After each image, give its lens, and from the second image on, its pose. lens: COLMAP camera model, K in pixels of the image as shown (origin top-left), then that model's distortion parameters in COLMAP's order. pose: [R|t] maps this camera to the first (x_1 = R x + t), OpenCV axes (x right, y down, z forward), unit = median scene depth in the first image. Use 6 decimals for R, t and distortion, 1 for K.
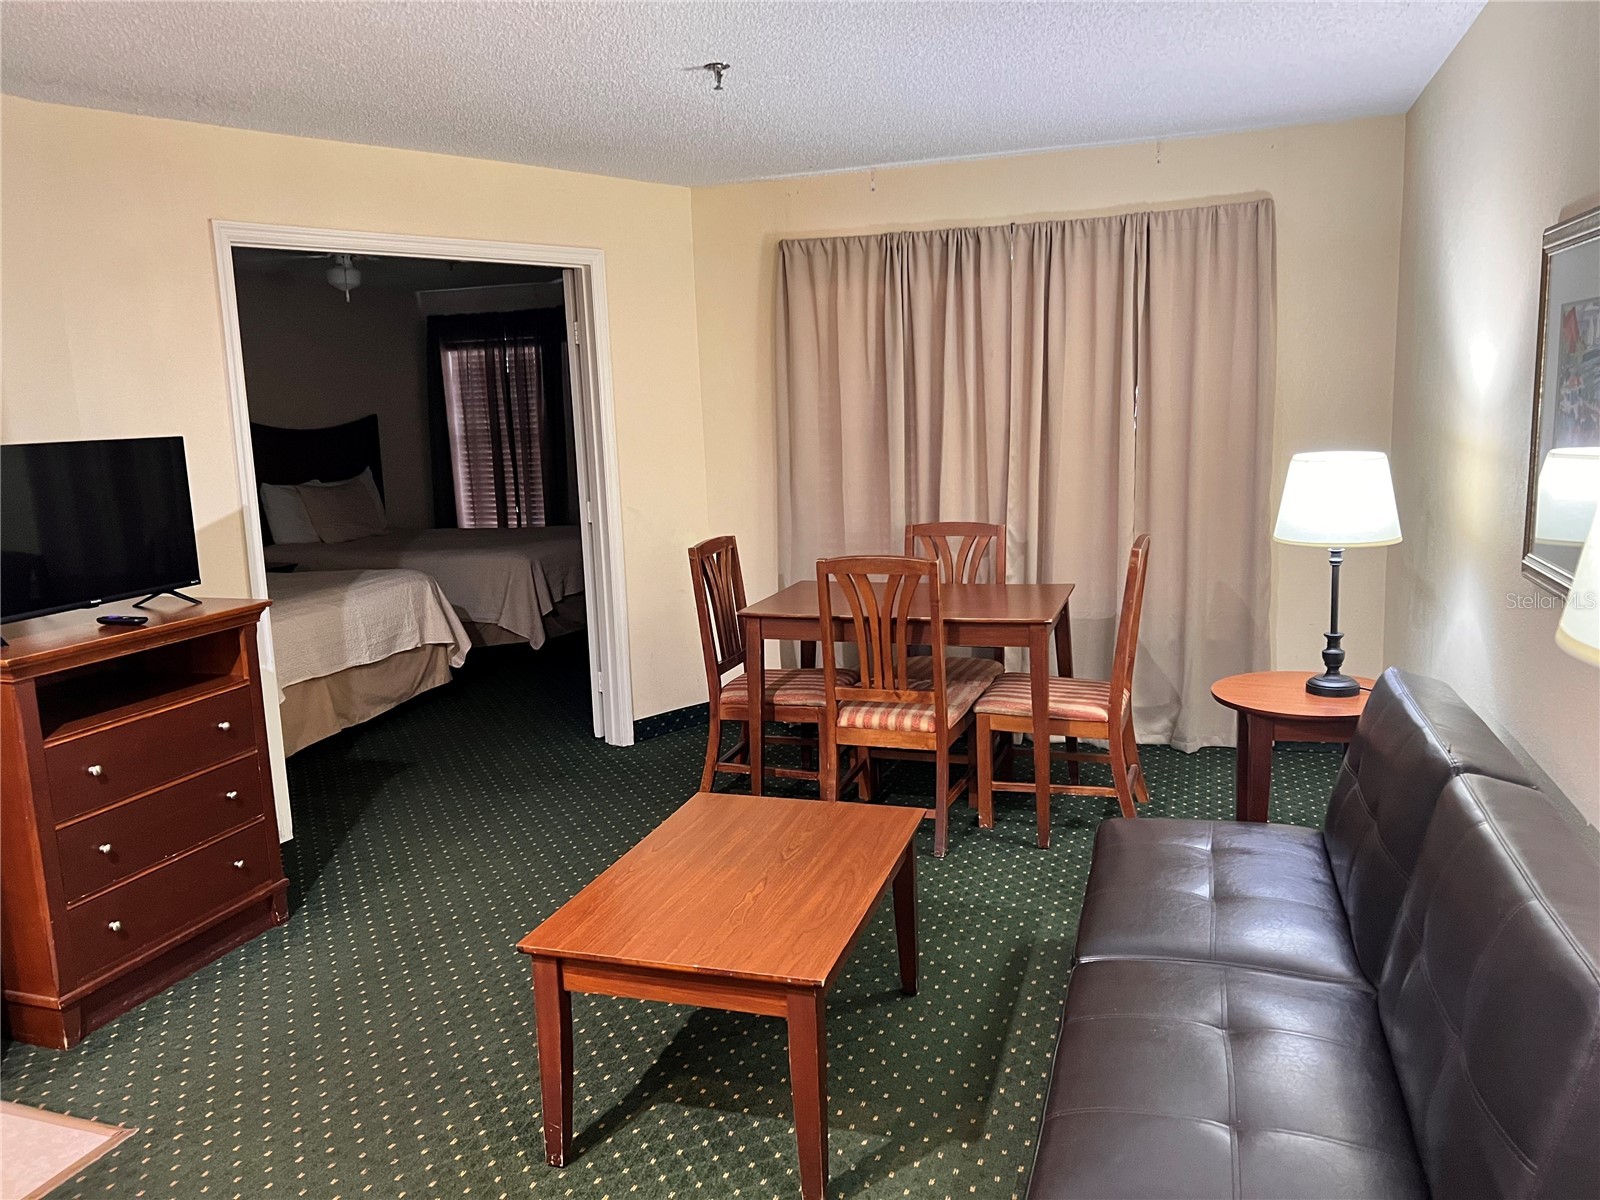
lens RADIAL K [[1205.0, 0, 801.6], [0, 1205.0, 586.2], [0, 0, 1]] dist [0.057169, -0.067951]
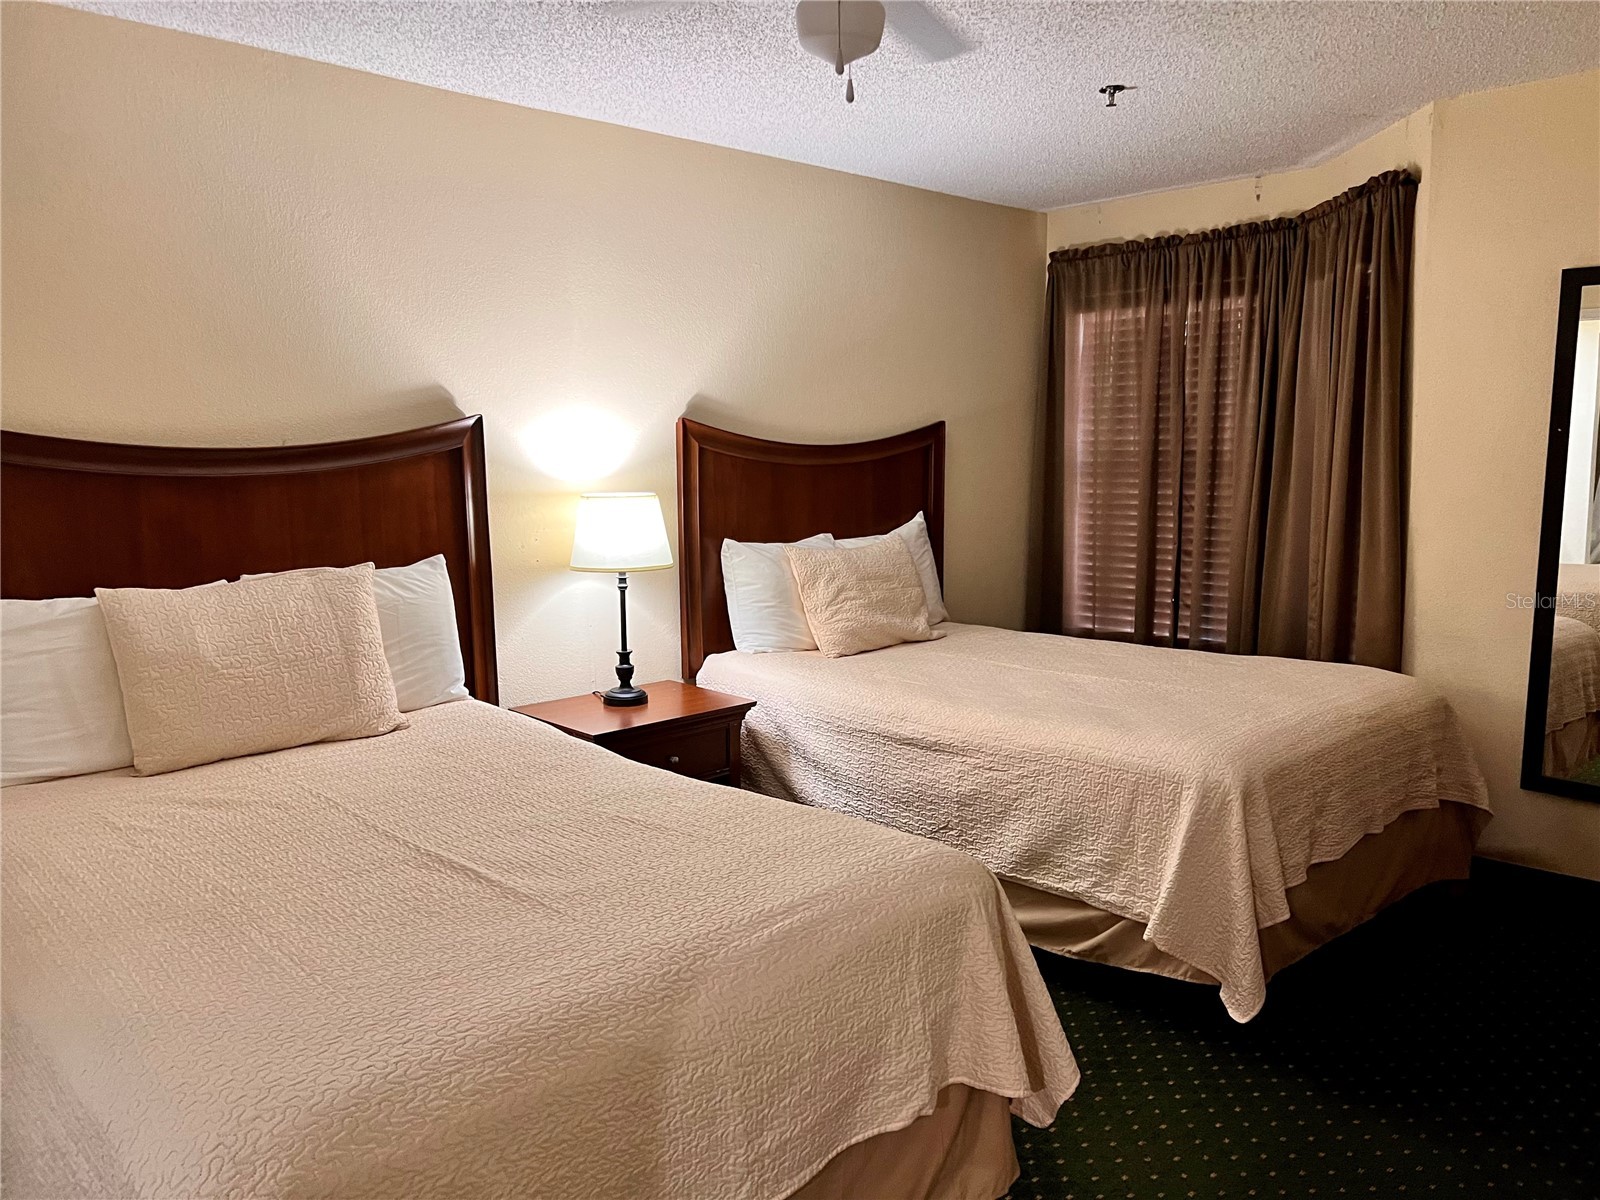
lens RADIAL K [[1203.4, 0, 806.3], [0, 1203.4, 595.2], [0, 0, 1]] dist [0.047415, -0.004630]
pose [[0.884156, 0.094295, -0.457578, -0.138236], [-0.099636, 0.994945, 0.012511, -0.059020], [0.456444, 0.034530, 0.889082, 0.458943]]
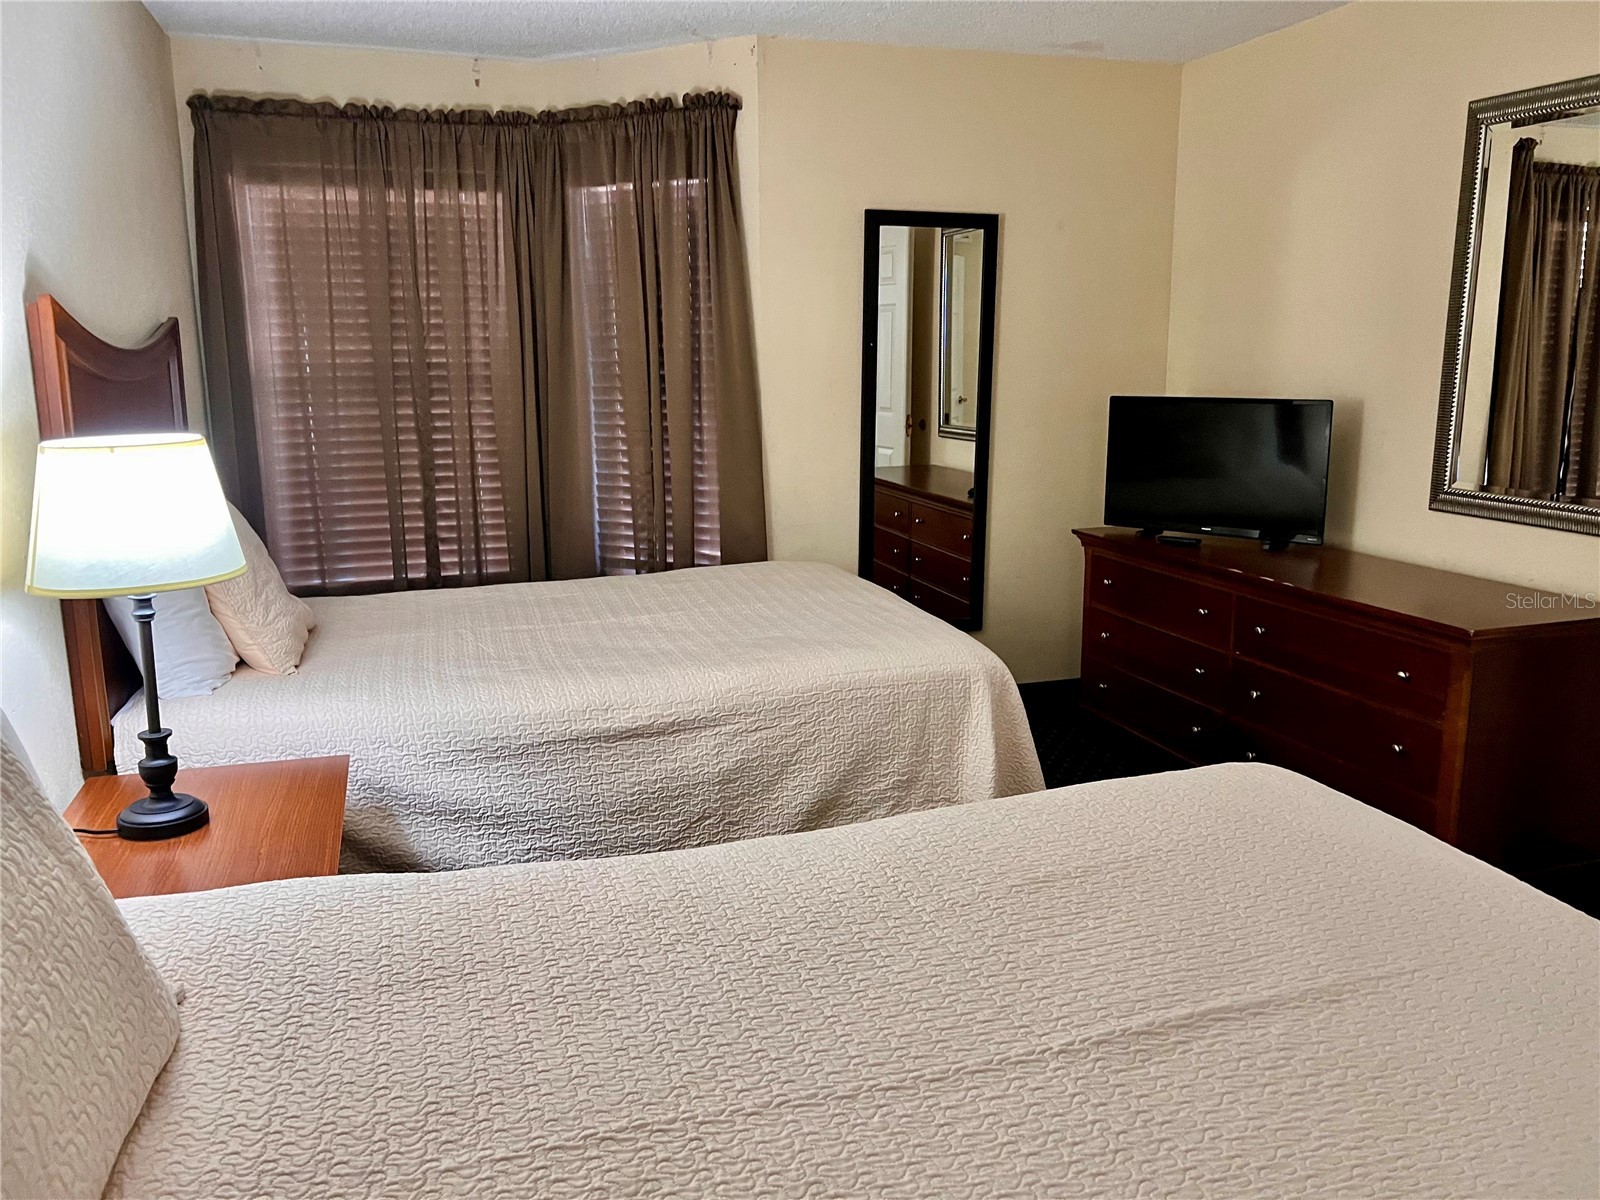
lens RADIAL K [[1205.0, 0, 801.6], [0, 1205.0, 586.2], [0, 0, 1]] dist [0.057169, -0.067951]
pose [[0.806251, -0.078863, 0.586293, -0.412239], [0.064377, 0.996885, 0.045562, -0.058729], [-0.588060, 0.001009, 0.808817, 0.545595]]
